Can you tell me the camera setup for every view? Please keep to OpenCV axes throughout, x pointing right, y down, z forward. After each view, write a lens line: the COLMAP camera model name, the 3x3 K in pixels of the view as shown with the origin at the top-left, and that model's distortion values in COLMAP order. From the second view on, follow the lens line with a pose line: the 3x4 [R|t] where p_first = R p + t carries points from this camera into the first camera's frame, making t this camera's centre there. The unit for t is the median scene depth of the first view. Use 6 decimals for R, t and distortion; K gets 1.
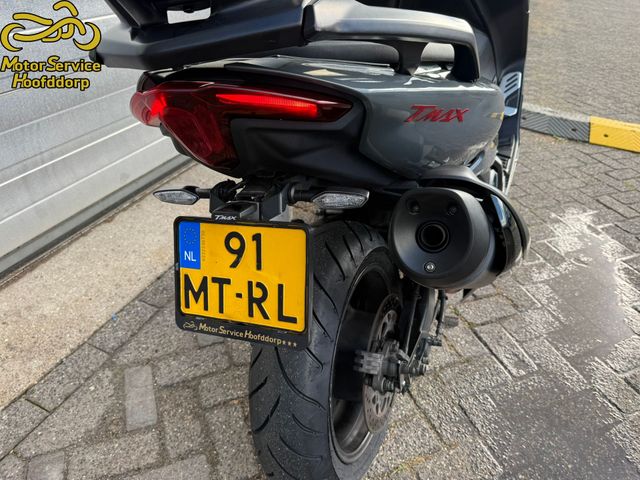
lens RADIAL K [[453.5, 0, 329.4], [0, 453.5, 240.4], [0, 0, 1]] dist [0.024540, -0.045738]
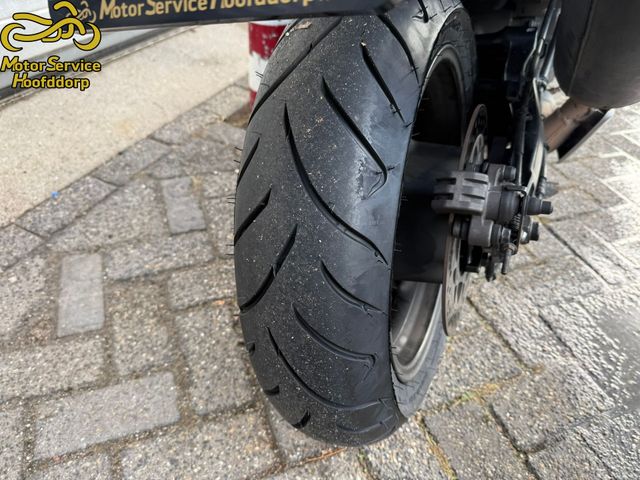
lens RADIAL K [[453.5, 0, 329.4], [0, 453.5, 240.4], [0, 0, 1]] dist [0.024540, -0.045738]
pose [[0.999659, 0.025355, 0.006193, -0.046363], [-0.025855, 0.994428, 0.102197, 0.183473], [-0.003567, -0.102323, 0.994745, 0.317979]]
